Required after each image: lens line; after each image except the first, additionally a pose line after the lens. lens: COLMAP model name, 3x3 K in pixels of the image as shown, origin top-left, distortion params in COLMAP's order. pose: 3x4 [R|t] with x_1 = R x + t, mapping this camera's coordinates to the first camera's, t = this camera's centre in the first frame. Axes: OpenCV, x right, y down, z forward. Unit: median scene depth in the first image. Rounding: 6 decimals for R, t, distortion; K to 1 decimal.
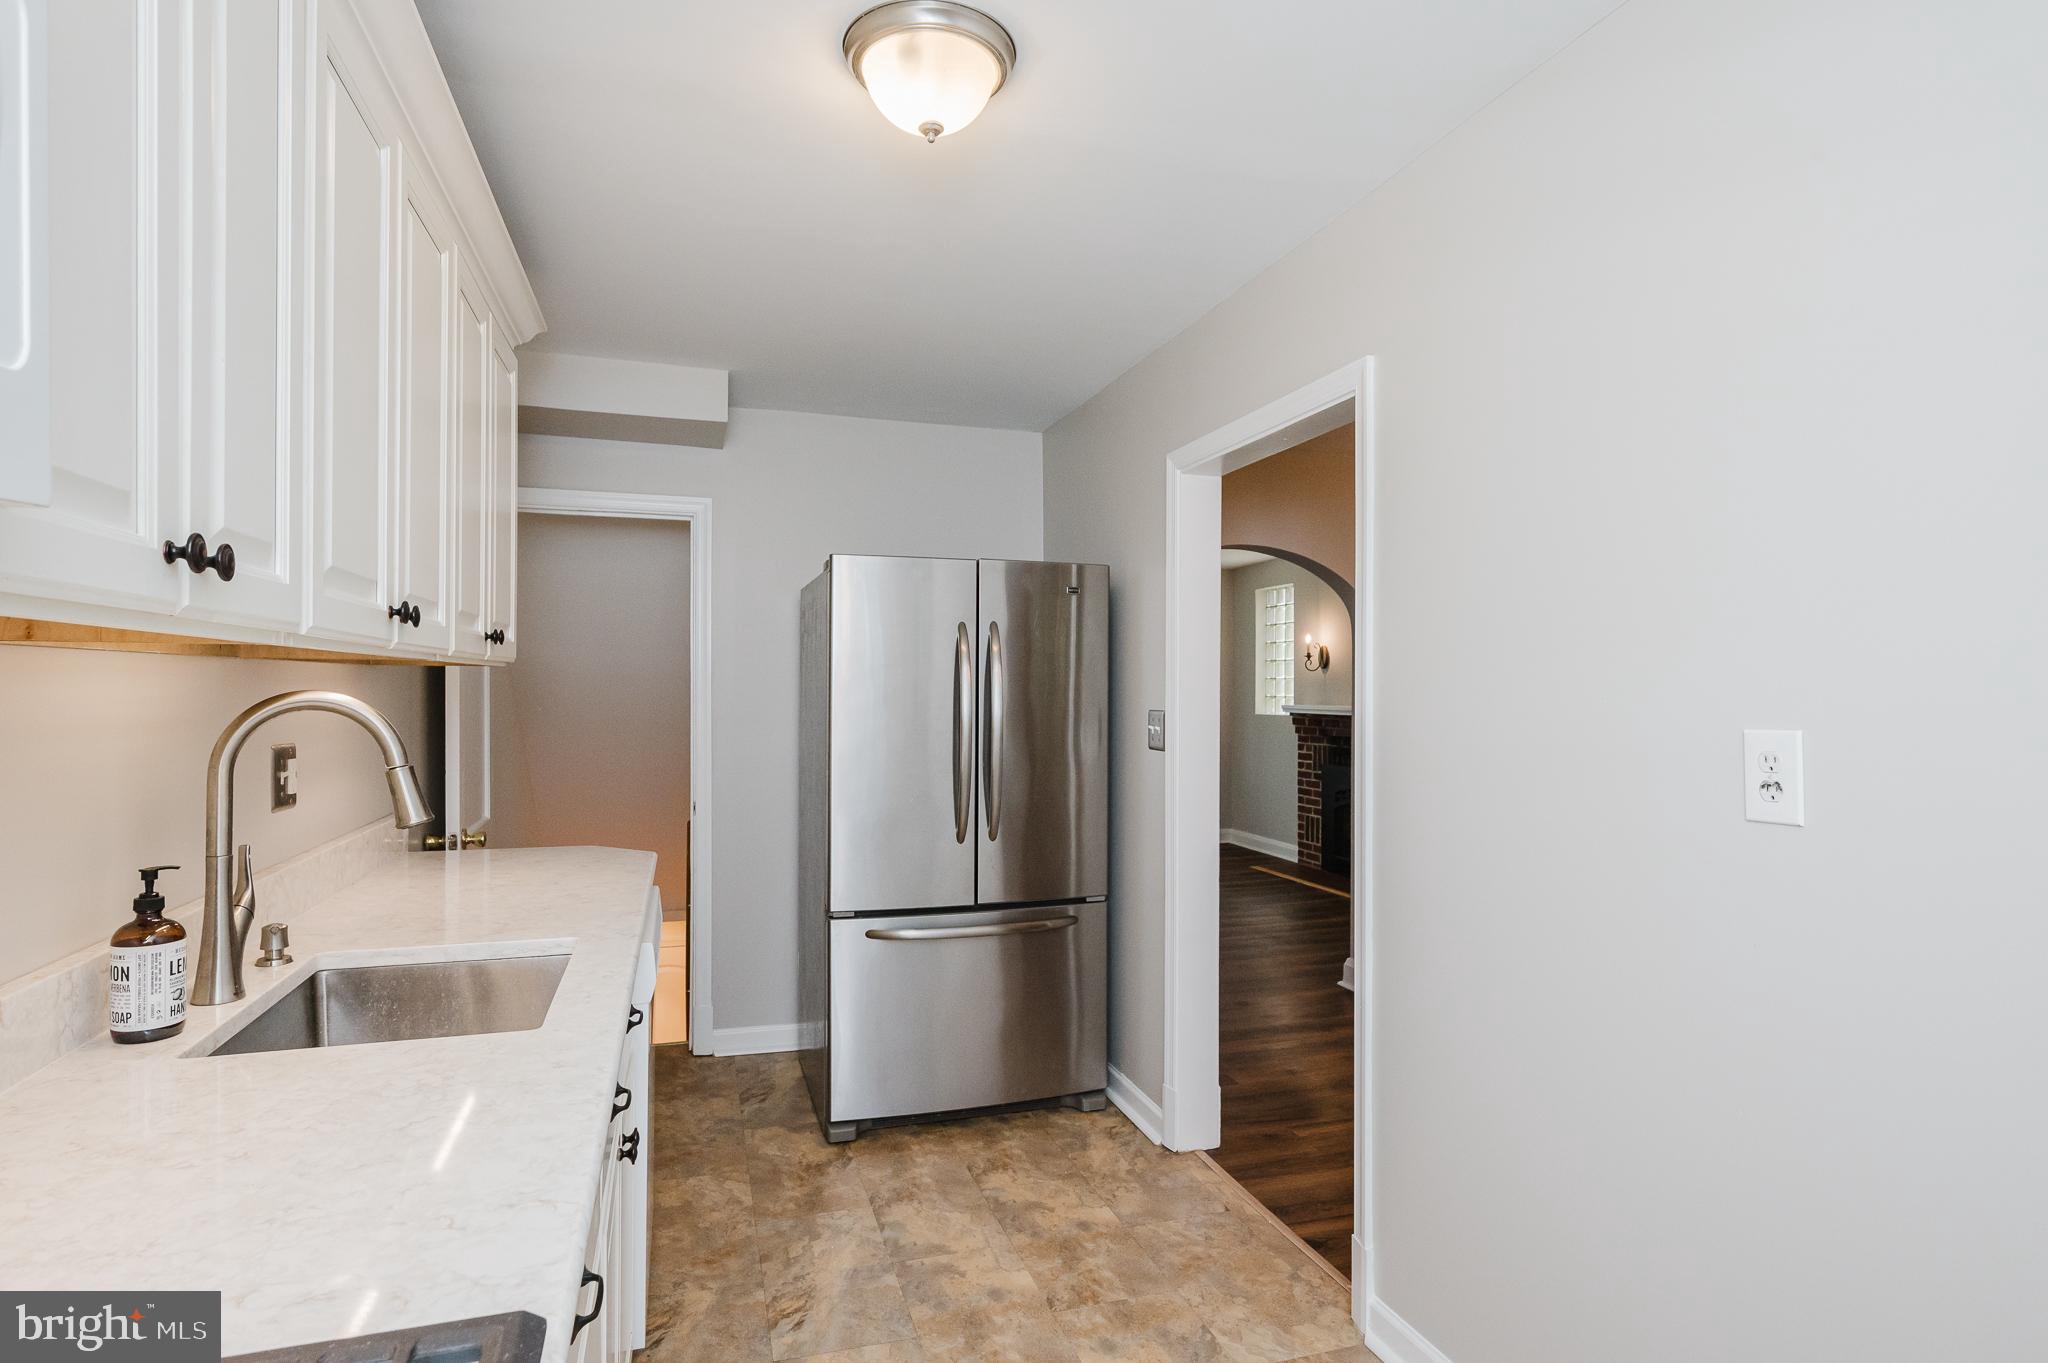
lens RADIAL K [[1083.1, 0, 1032.6], [0, 1083.1, 689.6], [0, 0, 1]] dist [0.005289, 0.000373]
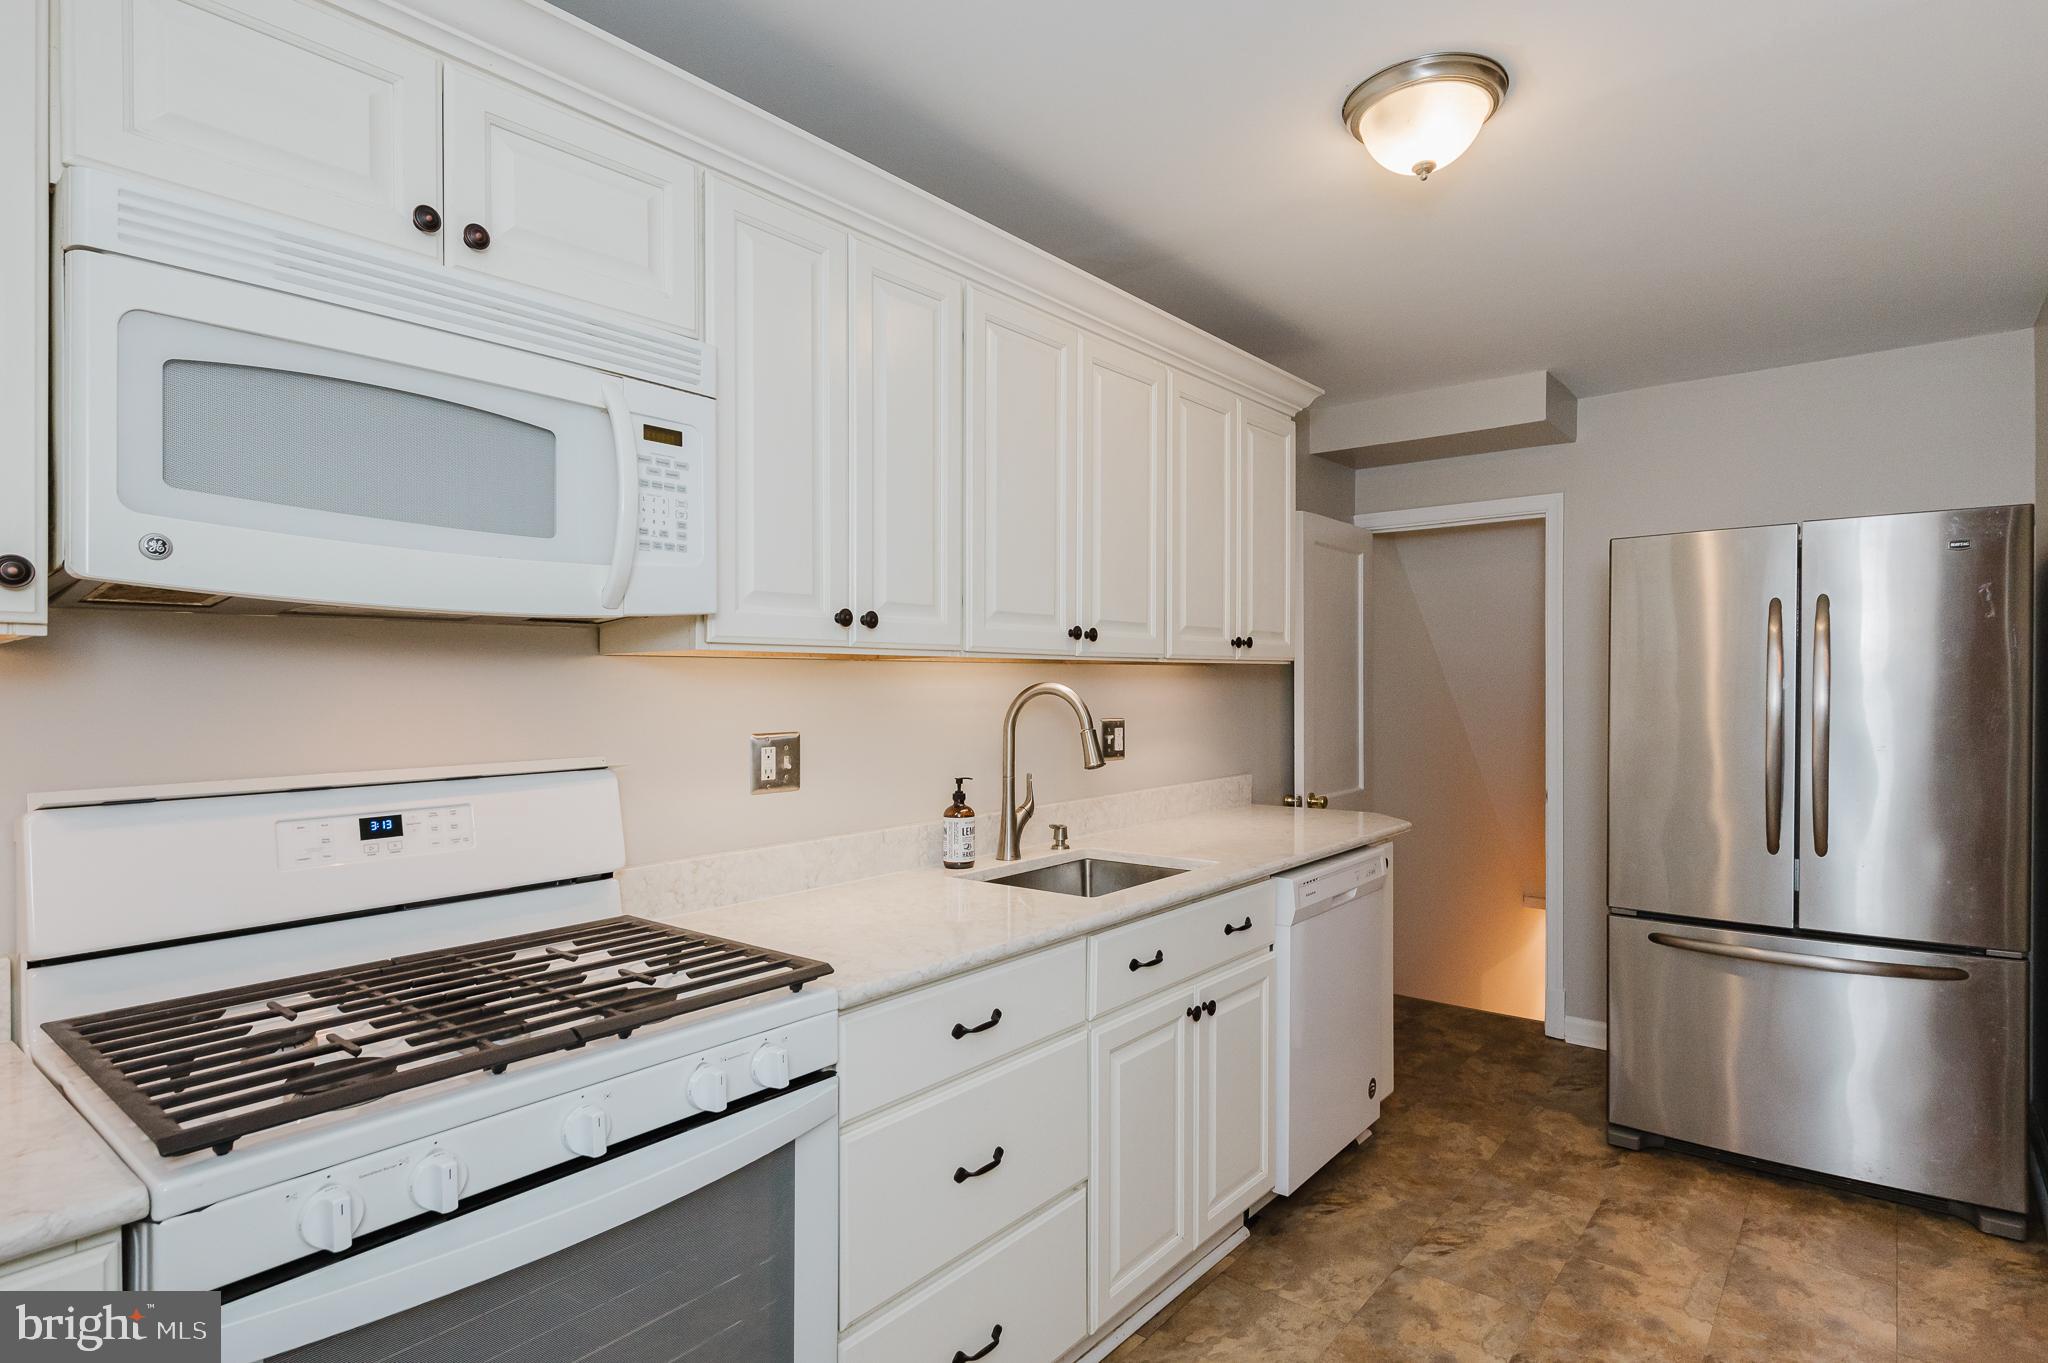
lens RADIAL K [[1083.1, 0, 1043.0], [0, 1083.1, 681.7], [0, 0, 1]] dist [0.005289, 0.000373]
pose [[0.554353, -0.011614, -0.832200, 0.395448], [0.008220, 0.999930, -0.008479, 0.007731], [0.832241, -0.002140, 0.554410, 0.041033]]
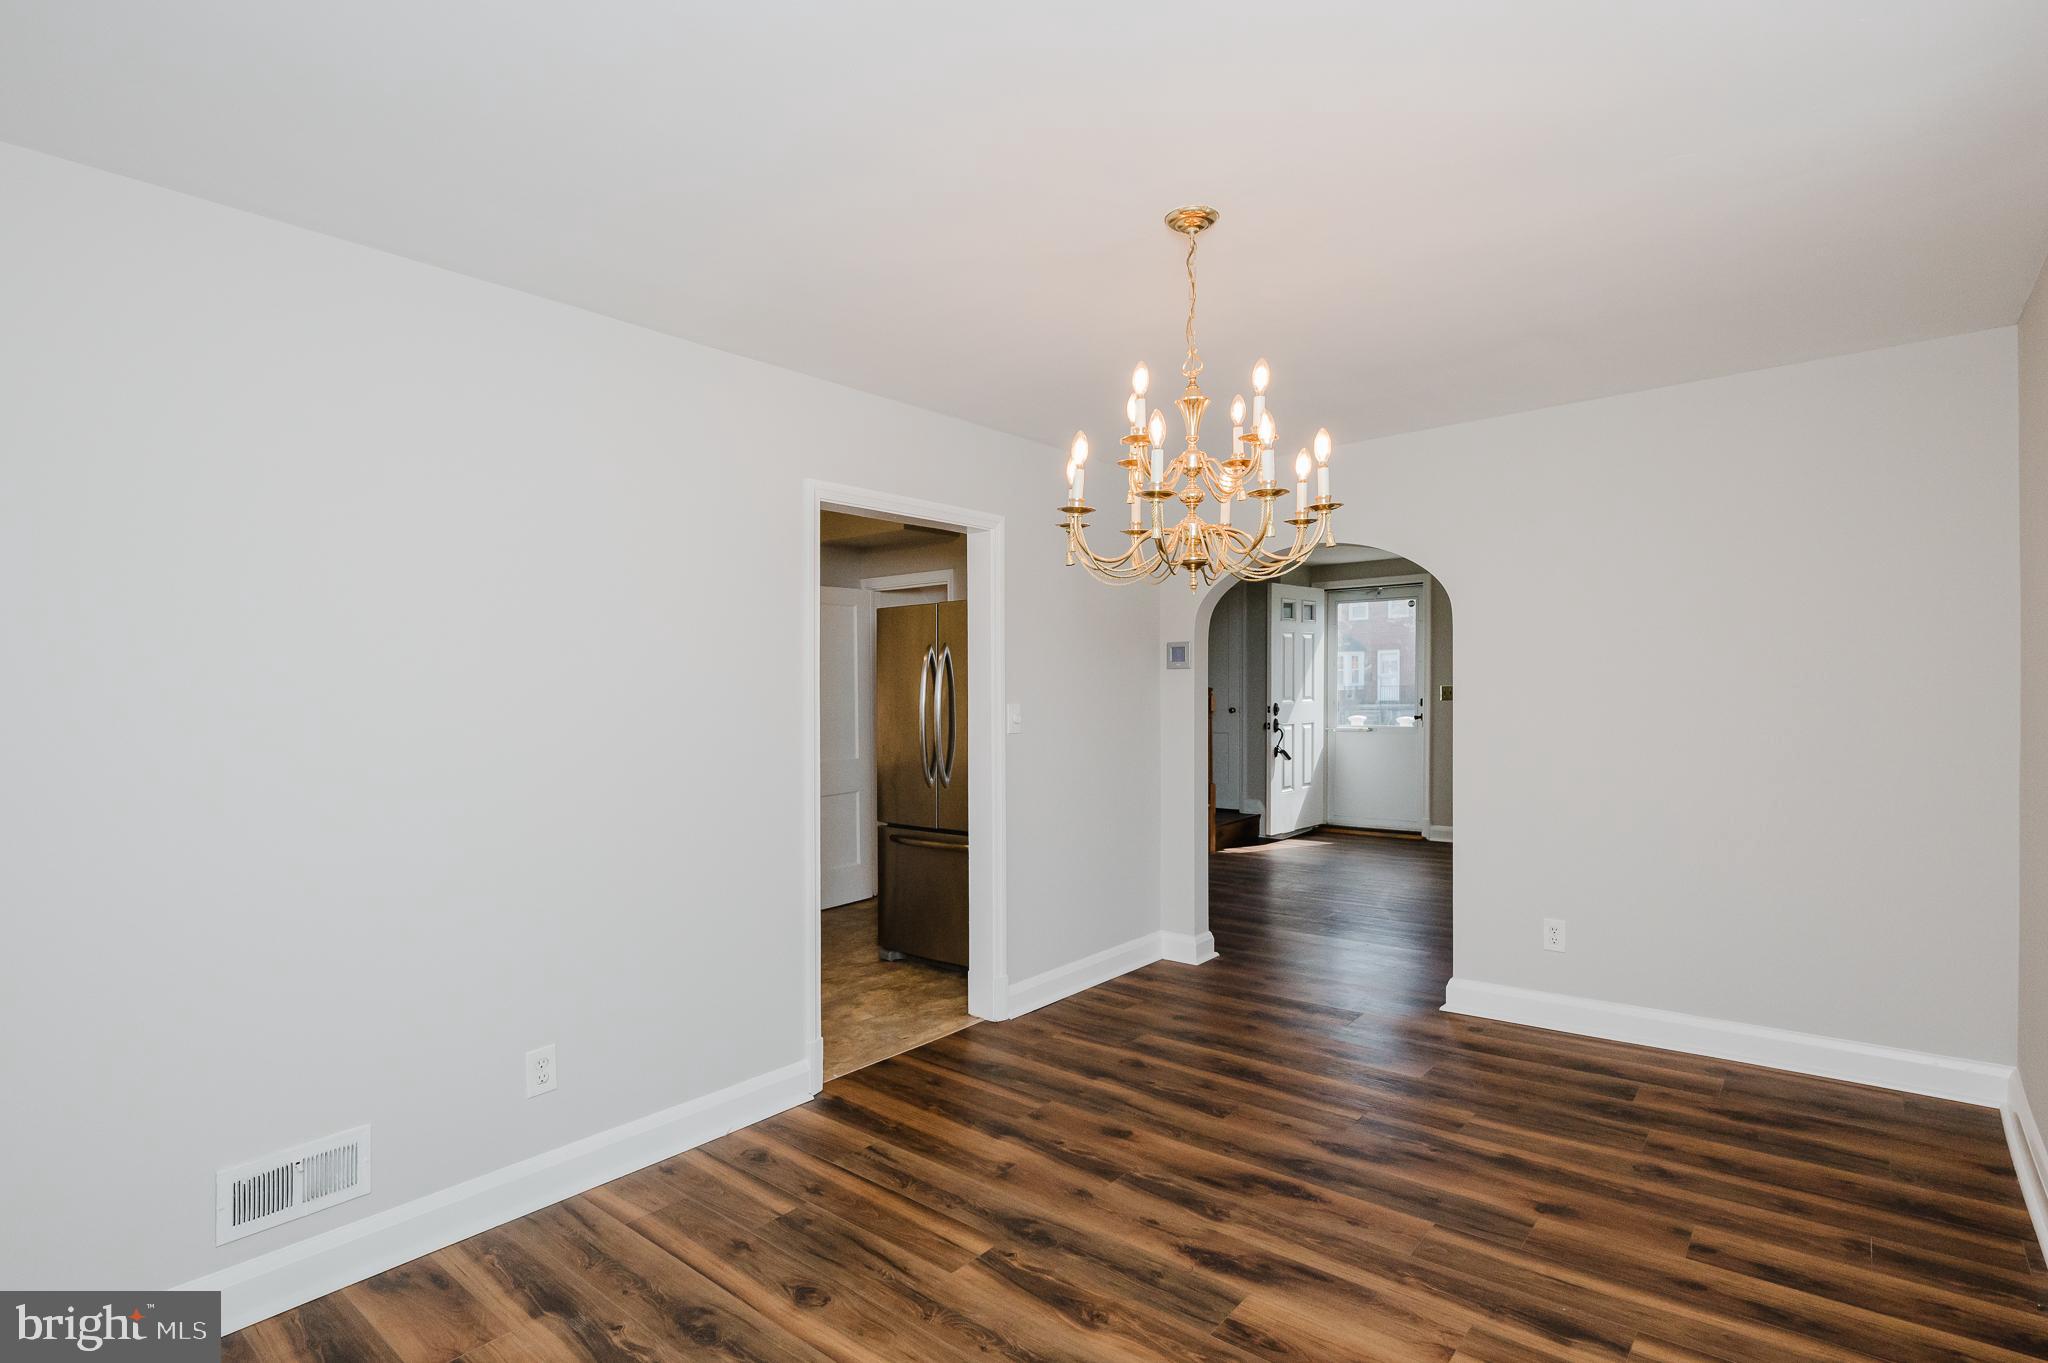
lens RADIAL K [[1014.9, 0, 1034.7], [0, 1014.9, 697.8], [0, 0, 1]] dist [0.000630, 0.000979]
pose [[0.543527, 0.000445, -0.839392, 1.444978], [0.014735, 0.999841, 0.010072, 0.001222], [0.839262, -0.017843, 0.543434, 0.401664]]
